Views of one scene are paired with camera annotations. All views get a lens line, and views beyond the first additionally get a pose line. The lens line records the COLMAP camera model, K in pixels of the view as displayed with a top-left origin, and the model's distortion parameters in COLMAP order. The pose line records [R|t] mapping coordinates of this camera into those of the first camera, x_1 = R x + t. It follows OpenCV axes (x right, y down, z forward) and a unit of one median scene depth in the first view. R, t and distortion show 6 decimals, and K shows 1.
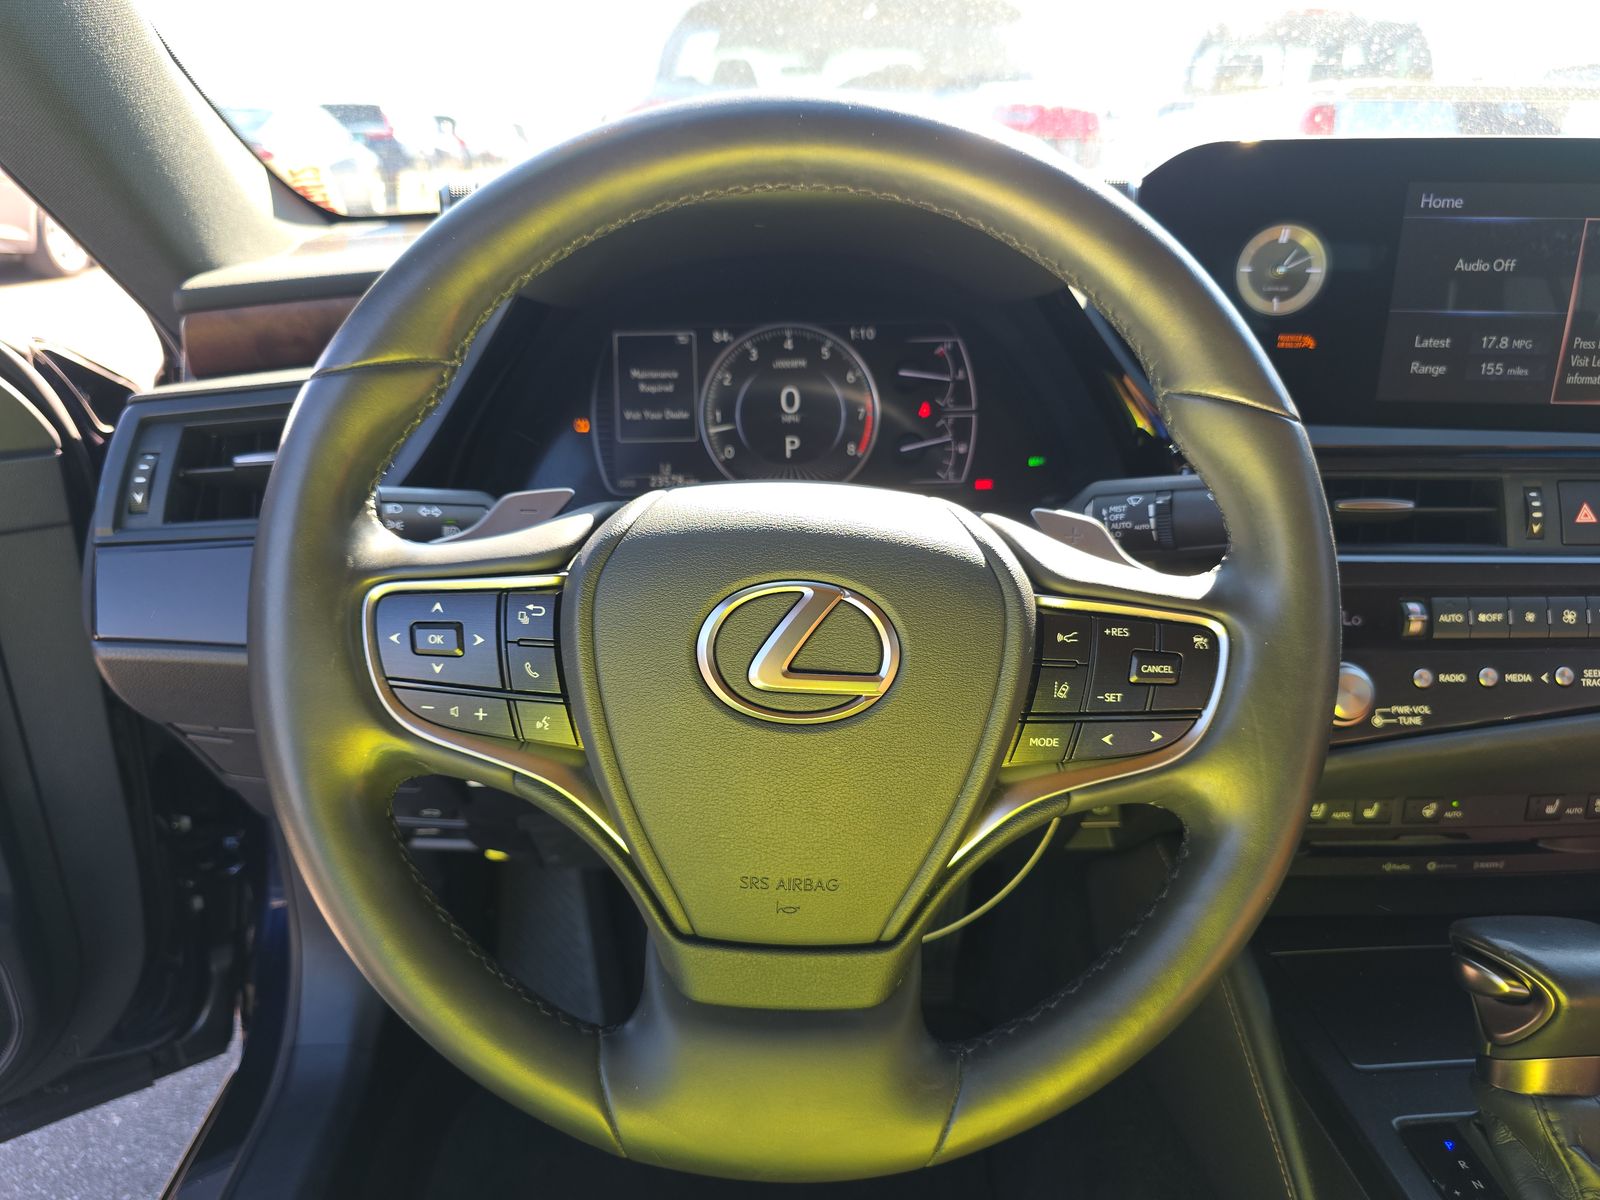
lens RADIAL K [[1031.0, 0, 795.6], [0, 1031.0, 590.3], [0, 0, 1]] dist [-0.006617, -0.005078]
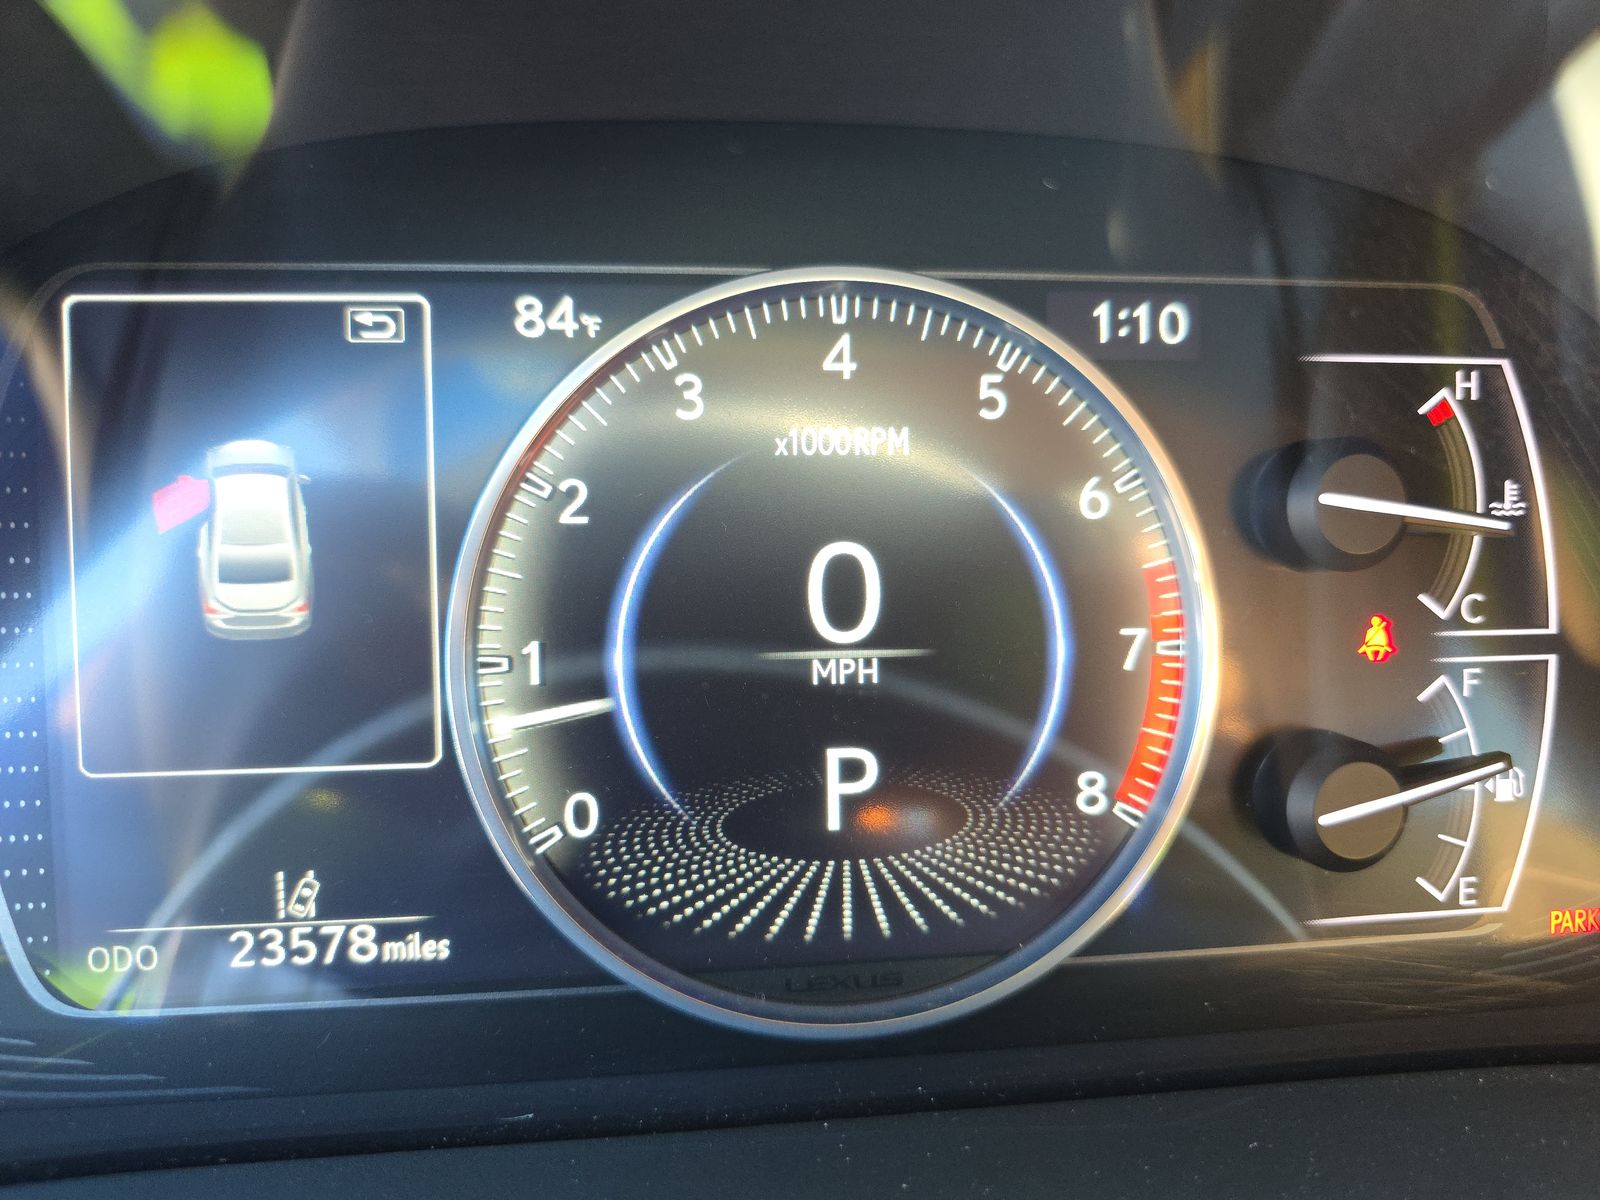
lens RADIAL K [[1031.0, 0, 803.1], [0, 1031.0, 603.8], [0, 0, 1]] dist [-0.006617, -0.005078]
pose [[0.989940, 0.000221, 0.141485, -0.048285], [0.001985, 0.999879, -0.015450, -0.178819], [-0.141471, 0.015576, 0.989820, 0.769108]]
